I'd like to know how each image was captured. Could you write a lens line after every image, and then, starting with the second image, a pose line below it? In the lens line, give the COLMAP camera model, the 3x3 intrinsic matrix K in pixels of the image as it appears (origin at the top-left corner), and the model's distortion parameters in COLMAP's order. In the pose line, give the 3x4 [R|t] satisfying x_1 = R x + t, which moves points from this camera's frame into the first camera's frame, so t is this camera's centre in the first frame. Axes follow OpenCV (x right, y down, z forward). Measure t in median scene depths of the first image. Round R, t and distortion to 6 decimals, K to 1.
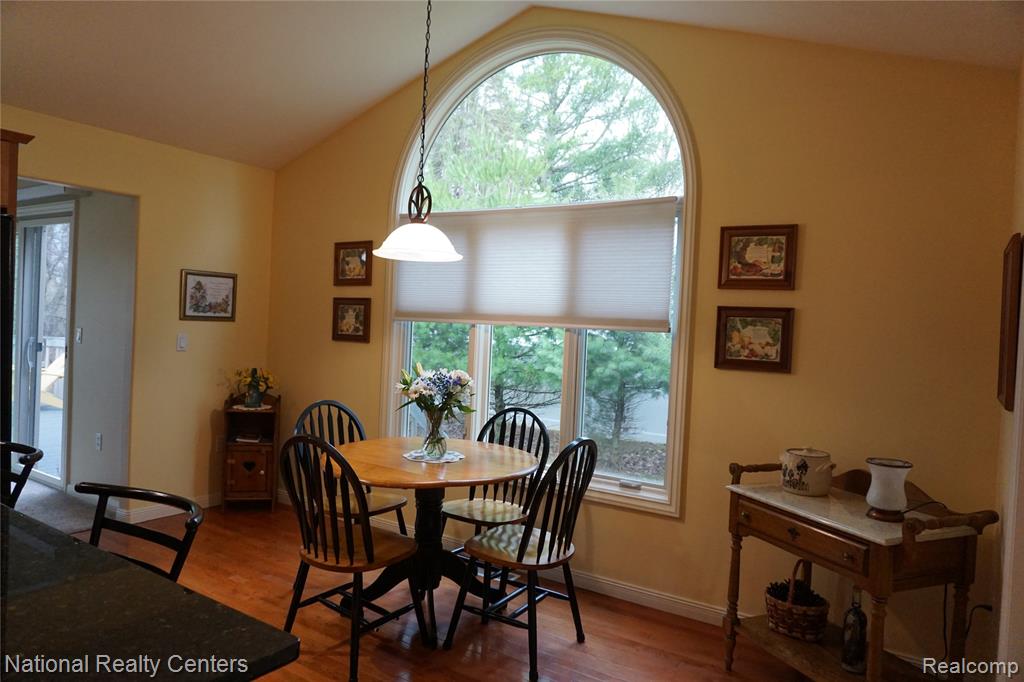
lens RADIAL K [[691.0, 0, 509.6], [0, 691.0, 339.2], [0, 0, 1]] dist [0.000199, 0.002973]
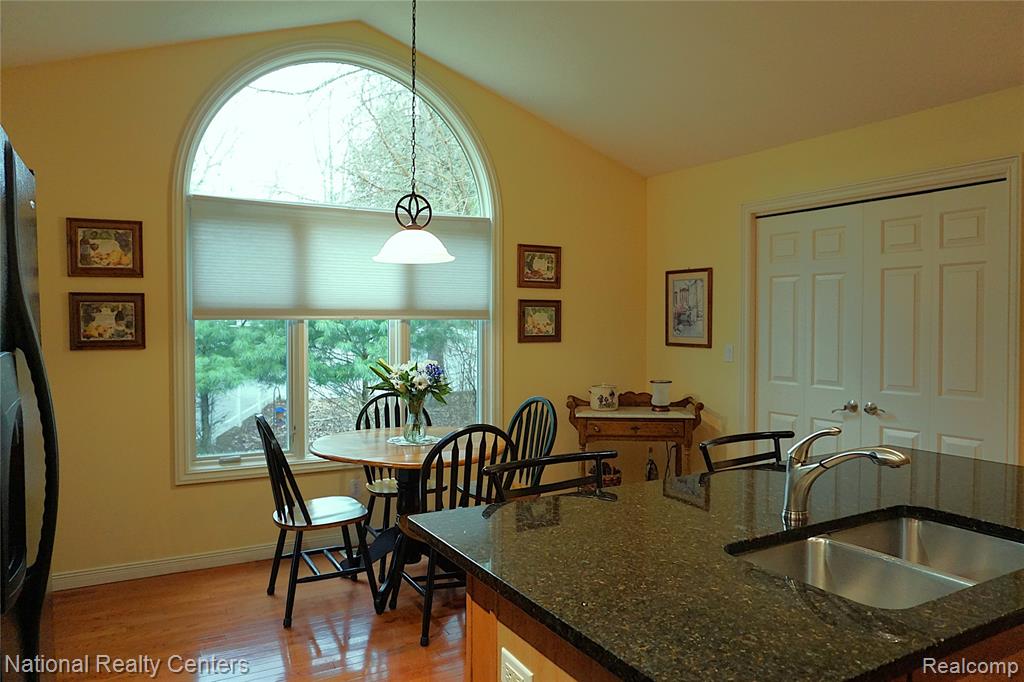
lens RADIAL K [[691.0, 0, 509.0], [0, 691.0, 340.0], [0, 0, 1]] dist [0.000199, 0.002973]
pose [[0.473836, -0.073795, 0.877516, -0.978117], [0.036521, 0.997272, 0.064146, -0.056803], [-0.879856, 0.001653, 0.475238, 0.337896]]
